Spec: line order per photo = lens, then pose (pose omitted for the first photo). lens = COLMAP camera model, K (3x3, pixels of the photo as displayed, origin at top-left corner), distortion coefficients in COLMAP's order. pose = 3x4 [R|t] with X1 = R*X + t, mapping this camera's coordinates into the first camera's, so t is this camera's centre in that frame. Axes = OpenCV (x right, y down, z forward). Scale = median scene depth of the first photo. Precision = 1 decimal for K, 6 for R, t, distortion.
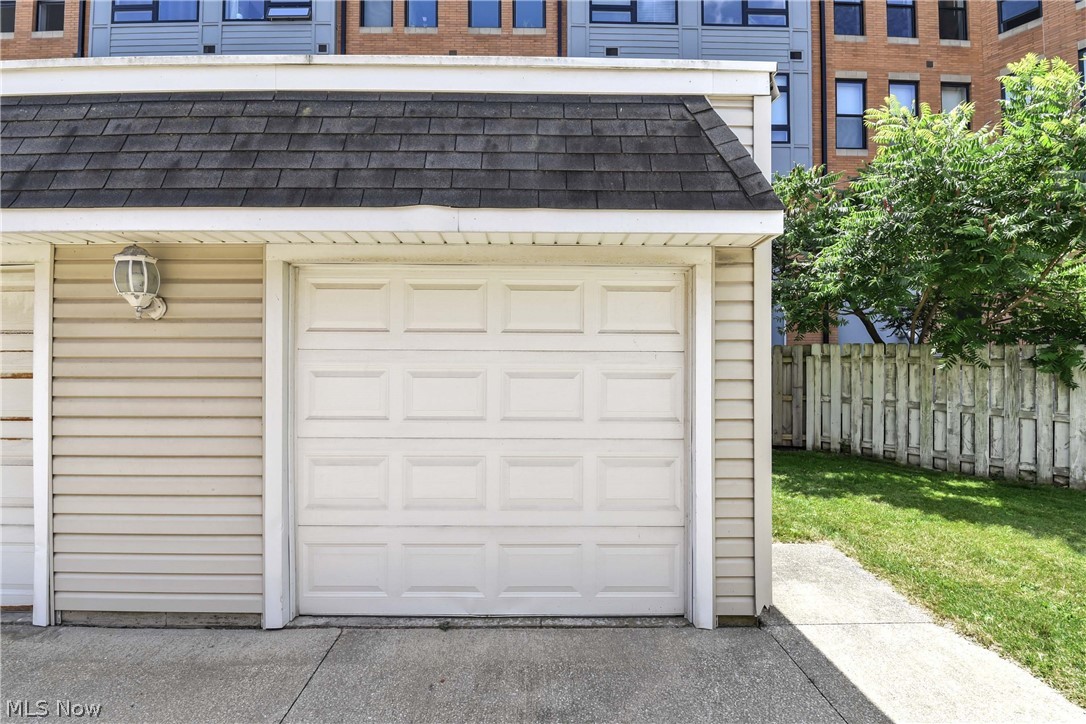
lens RADIAL K [[473.0, 0, 543.1], [0, 473.0, 366.2], [0, 0, 1]] dist [-0.001043, -0.009500]
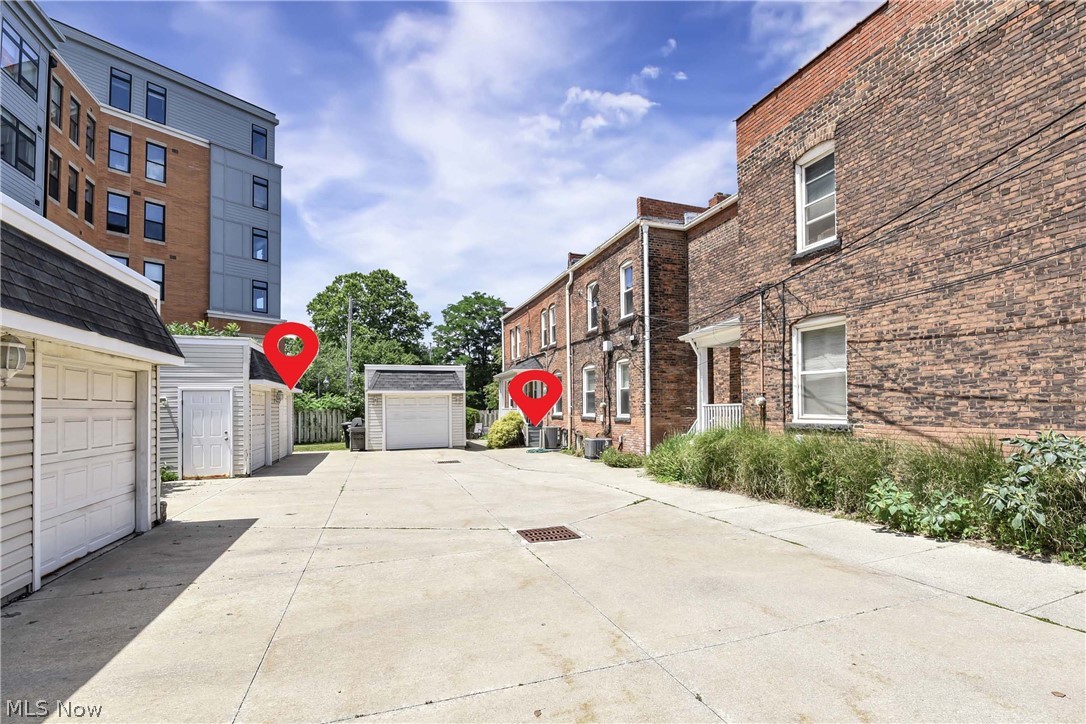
lens RADIAL K [[480.3, 0, 567.8], [0, 480.3, 395.7], [0, 0, 1]] dist [-0.000681, -0.000086]
pose [[-0.346941, 0.026621, 0.937509, -2.922191], [0.007767, 0.999644, -0.025511, -0.010670], [-0.937855, -0.001569, -0.347024, -0.090827]]
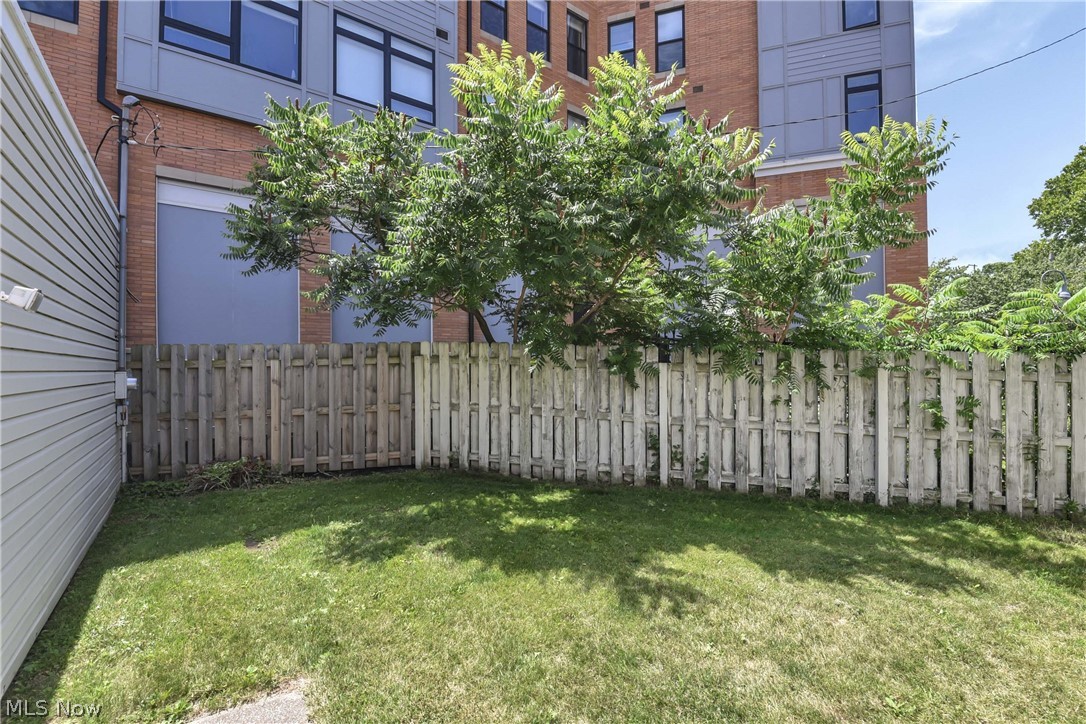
lens RADIAL K [[474.0, 0, 555.0], [0, 474.0, 362.7], [0, 0, 1]] dist [0.000192, -0.000179]
pose [[0.806218, -0.003182, 0.591611, 0.334269], [0.004944, 0.999987, -0.001359, -0.008551], [-0.591599, 0.004020, 0.806223, 0.229903]]
